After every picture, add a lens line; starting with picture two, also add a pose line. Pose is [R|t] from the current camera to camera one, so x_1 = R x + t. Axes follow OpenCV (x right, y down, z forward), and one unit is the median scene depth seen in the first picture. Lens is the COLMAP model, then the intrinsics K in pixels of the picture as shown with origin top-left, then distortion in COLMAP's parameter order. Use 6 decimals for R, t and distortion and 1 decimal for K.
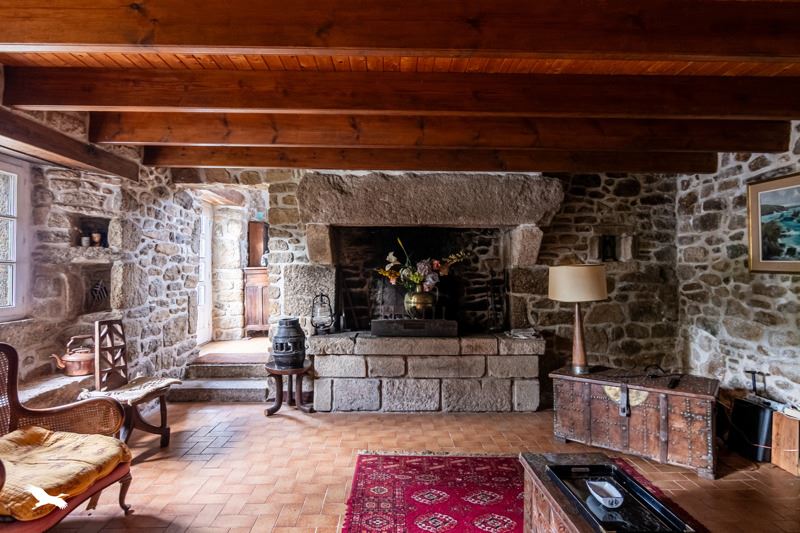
lens RADIAL K [[422.1, 0, 404.6], [0, 422.1, 263.9], [0, 0, 1]] dist [-0.001573, 0.000185]
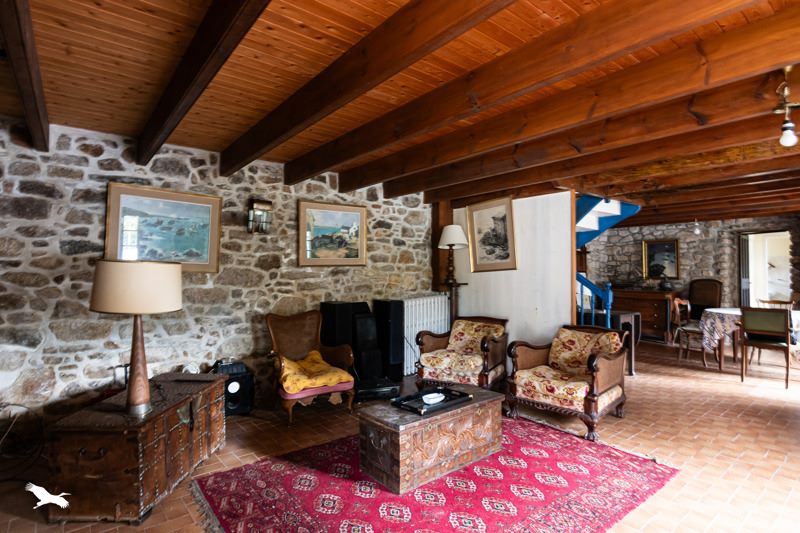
lens RADIAL K [[422.1, 0, 401.3], [0, 422.1, 264.5], [0, 0, 1]] dist [-0.001573, 0.000185]
pose [[-0.609131, 0.002237, 0.793066, -0.352894], [-0.024550, 0.999464, -0.021676, 0.009178], [-0.792689, -0.032673, -0.608749, 0.913817]]
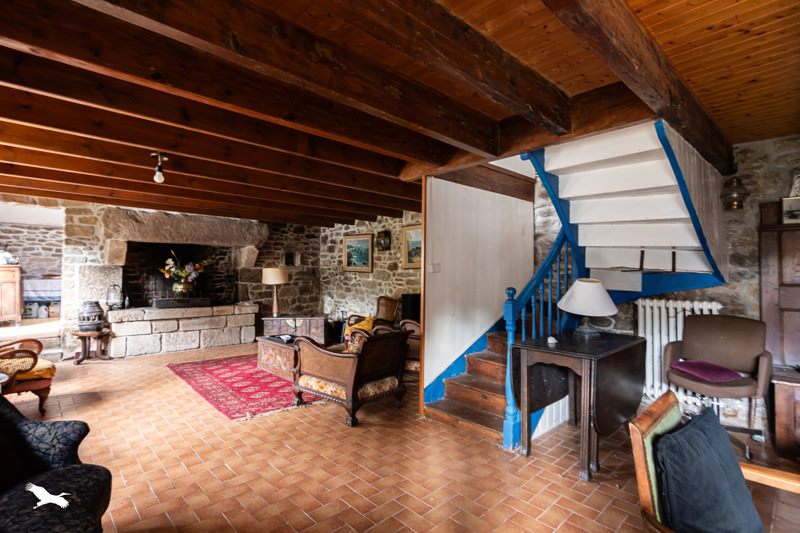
lens RADIAL K [[384.5, 0, 400.4], [0, 384.5, 263.7], [0, 0, 1]] dist [-0.002345, -0.000446]
pose [[0.749686, 0.016941, 0.661577, -0.362185], [-0.018828, 0.999814, -0.004267, -0.018608], [-0.661526, -0.009257, 0.749865, -0.785516]]
